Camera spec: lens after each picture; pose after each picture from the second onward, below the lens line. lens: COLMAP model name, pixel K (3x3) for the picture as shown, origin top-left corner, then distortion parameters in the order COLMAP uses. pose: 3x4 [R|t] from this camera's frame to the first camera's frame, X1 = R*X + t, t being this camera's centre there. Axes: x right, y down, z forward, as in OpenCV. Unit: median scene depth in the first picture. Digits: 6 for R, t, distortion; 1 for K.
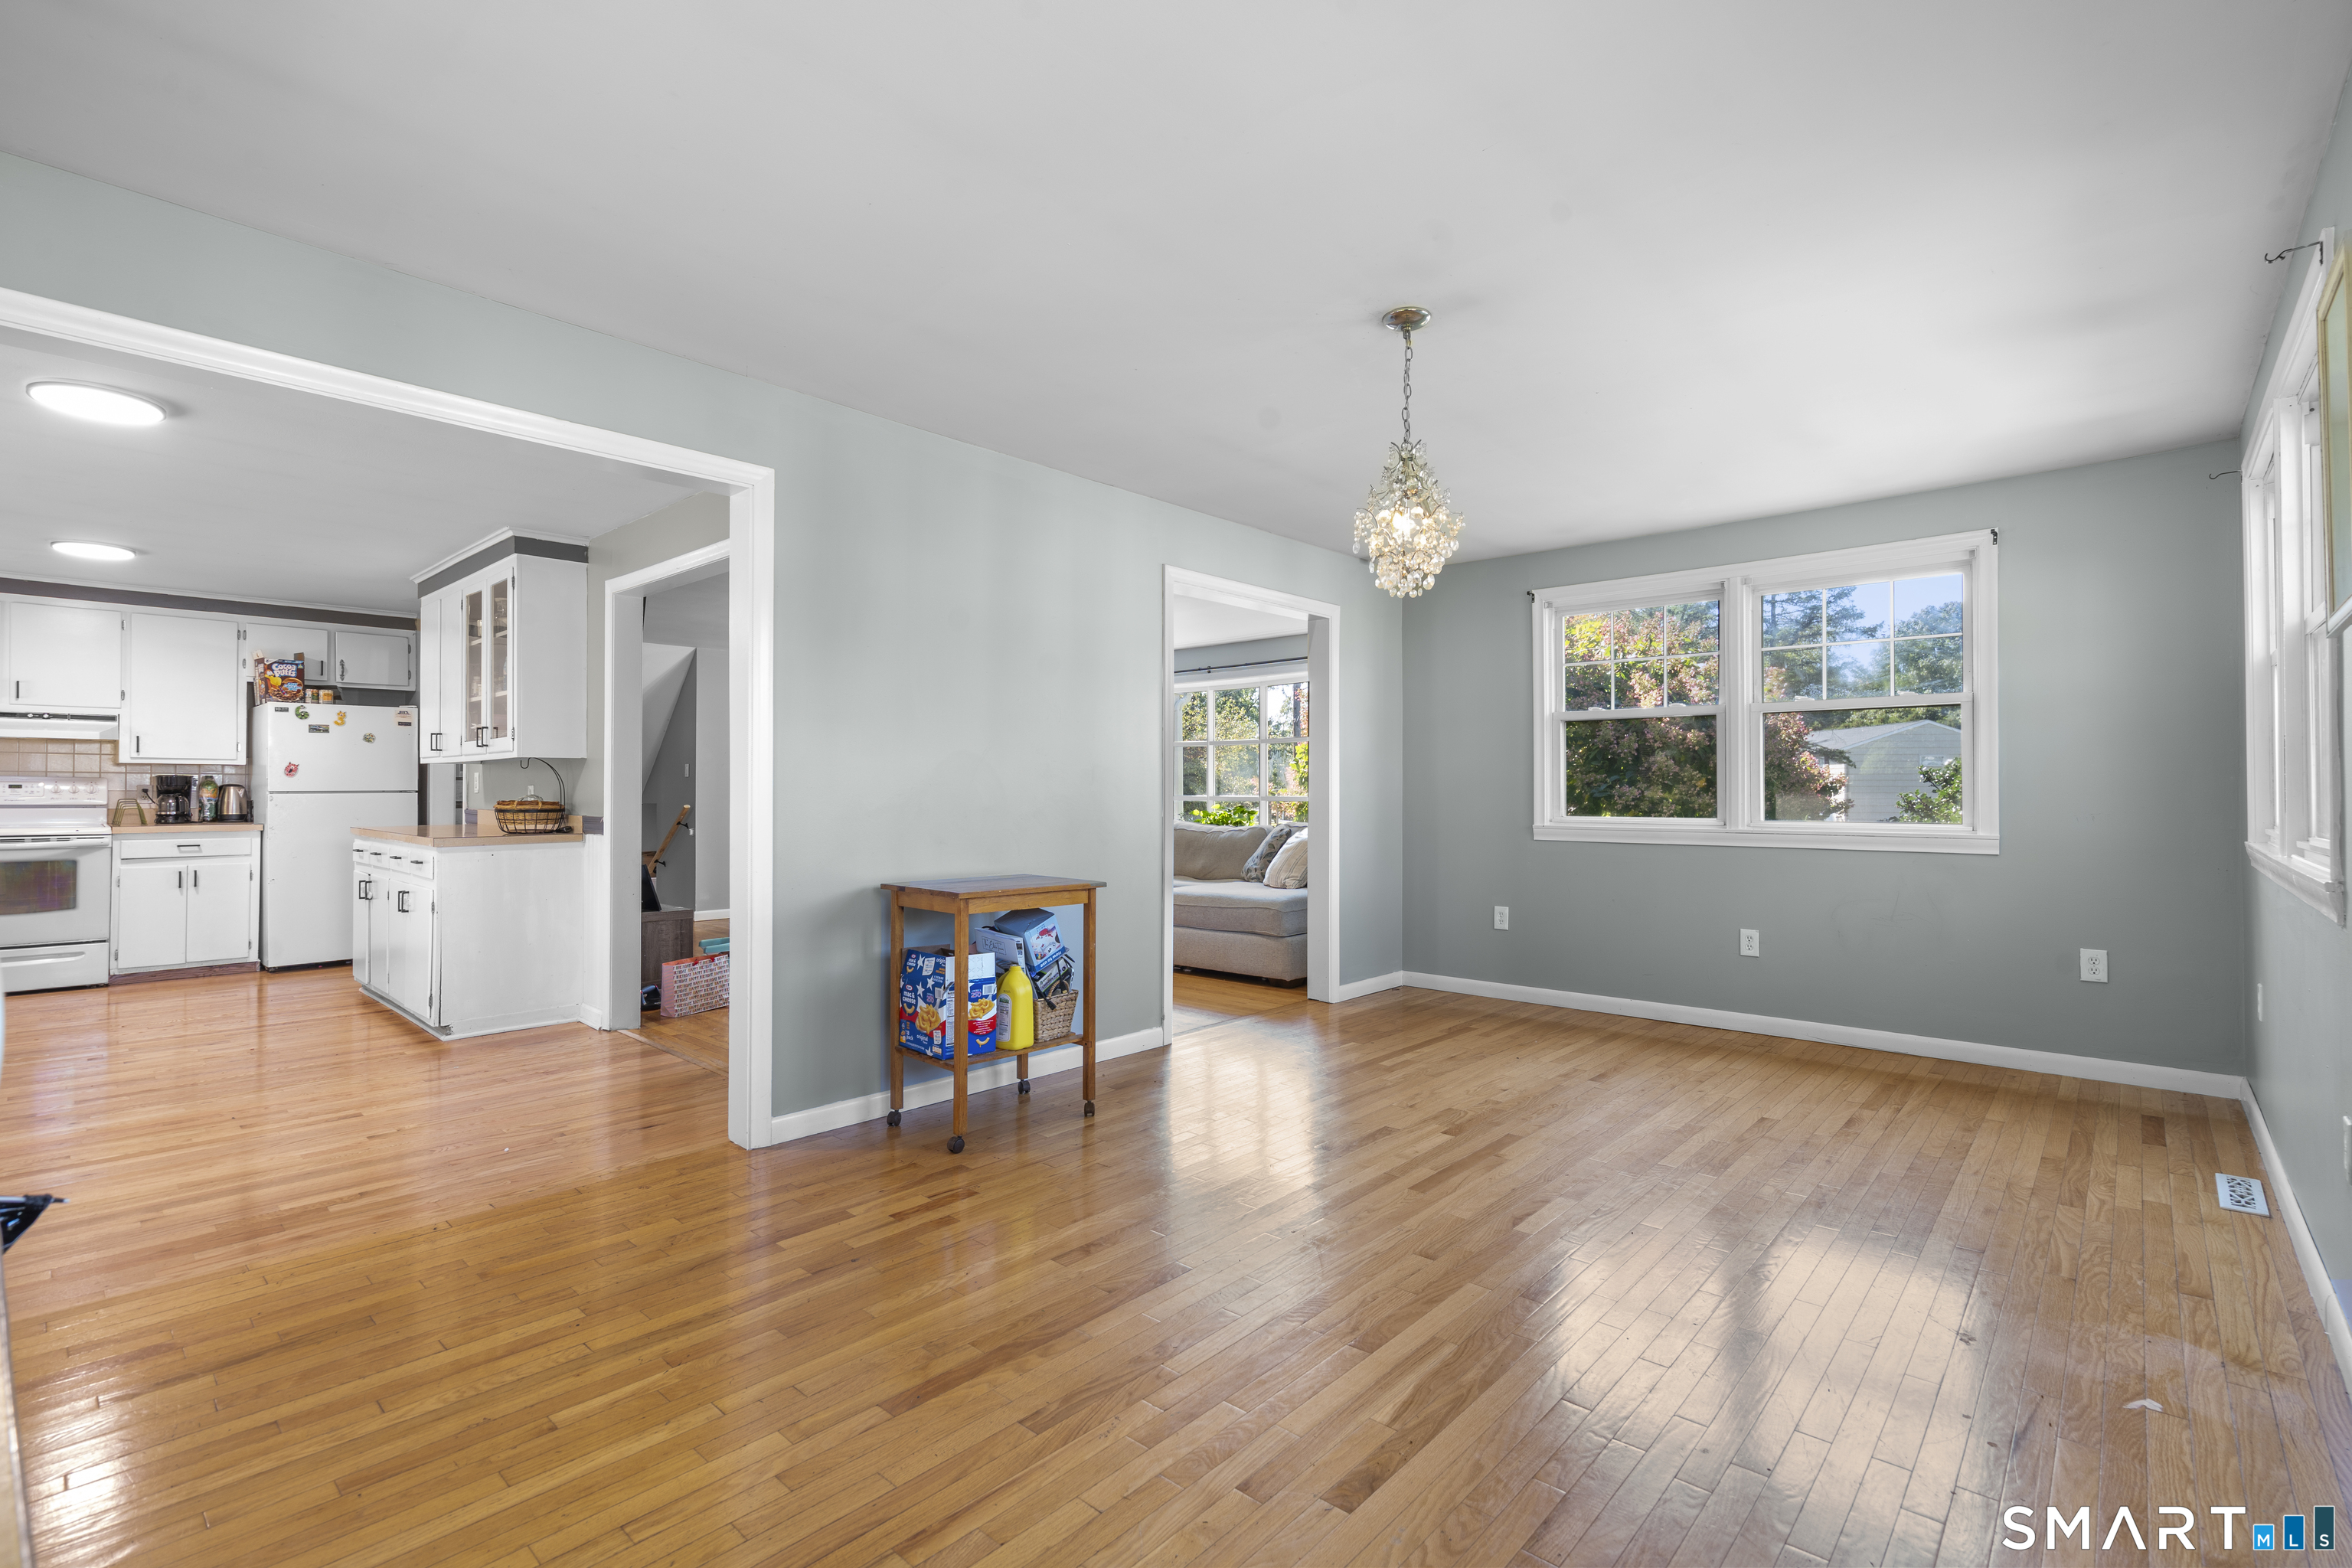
lens RADIAL K [[1056.2, 0, 1183.7], [0, 1056.2, 780.7], [0, 0, 1]] dist [-0.002415, 0.001033]
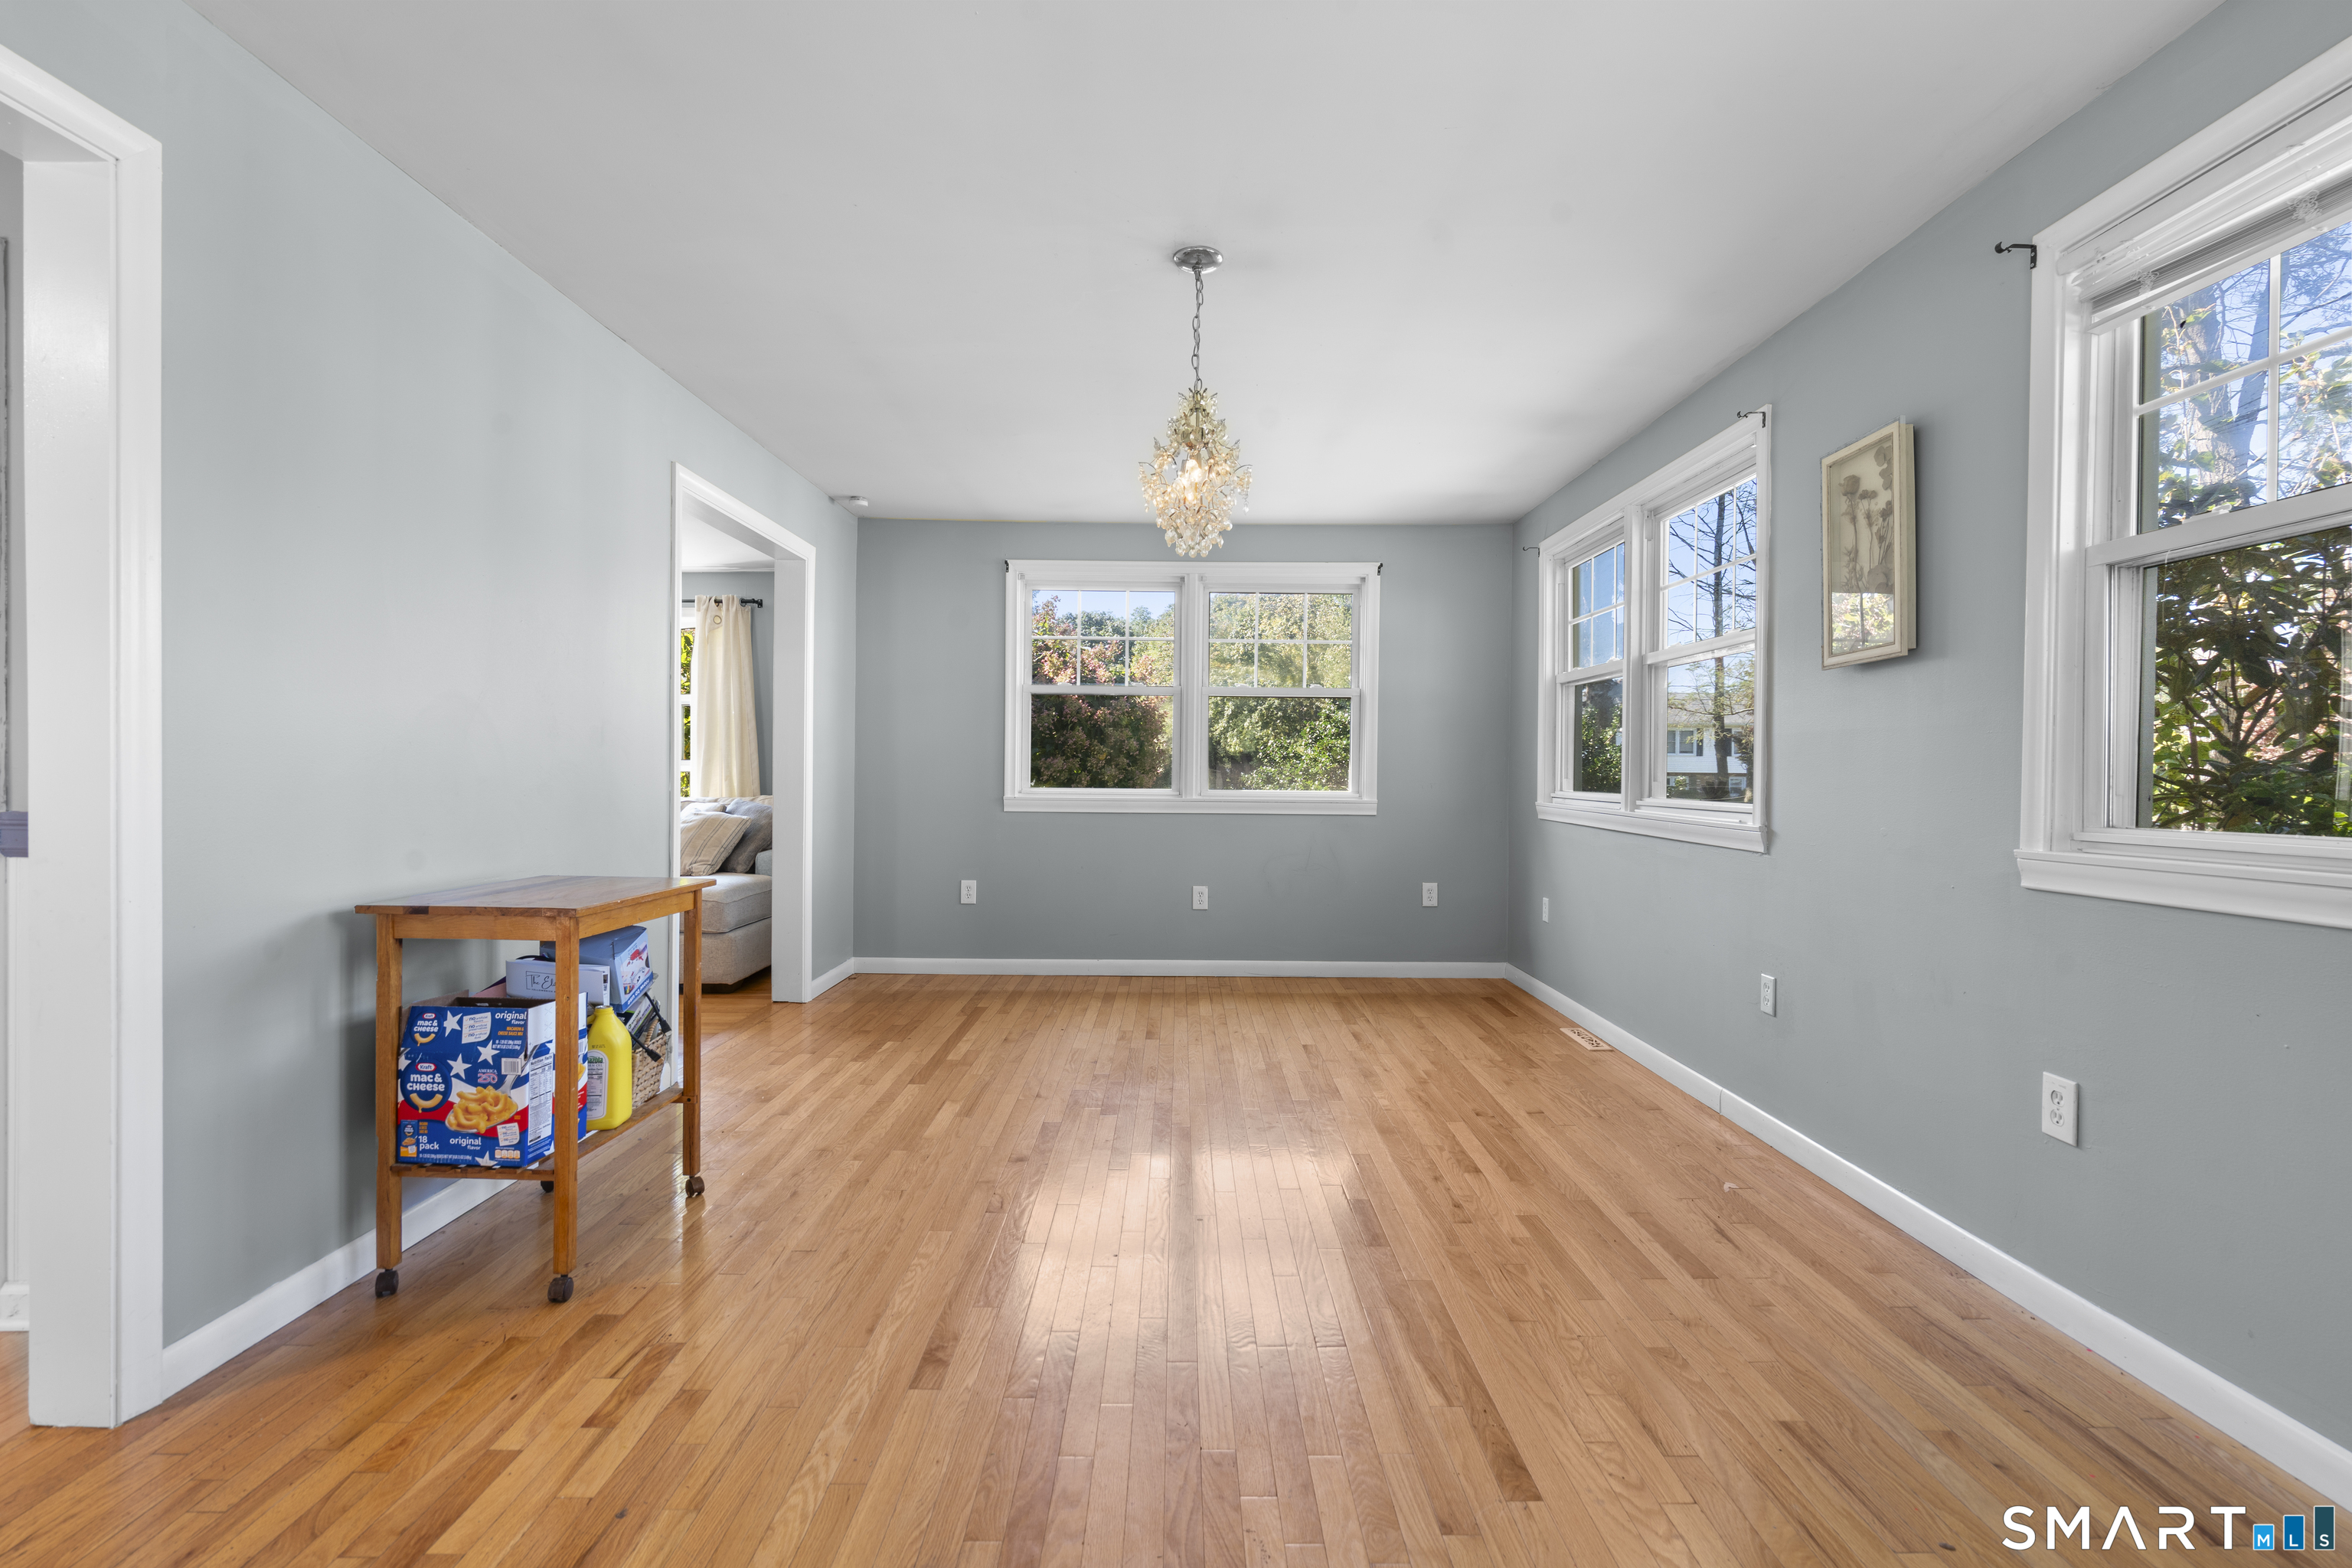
lens RADIAL K [[1056.2, 0, 1183.7], [0, 1056.2, 780.7], [0, 0, 1]] dist [-0.002415, 0.001033]
pose [[0.741888, -0.001283, 0.670523, -0.344943], [-0.016590, 0.999657, 0.020269, 0.006370], [-0.670319, -0.026162, 0.741612, 0.239705]]
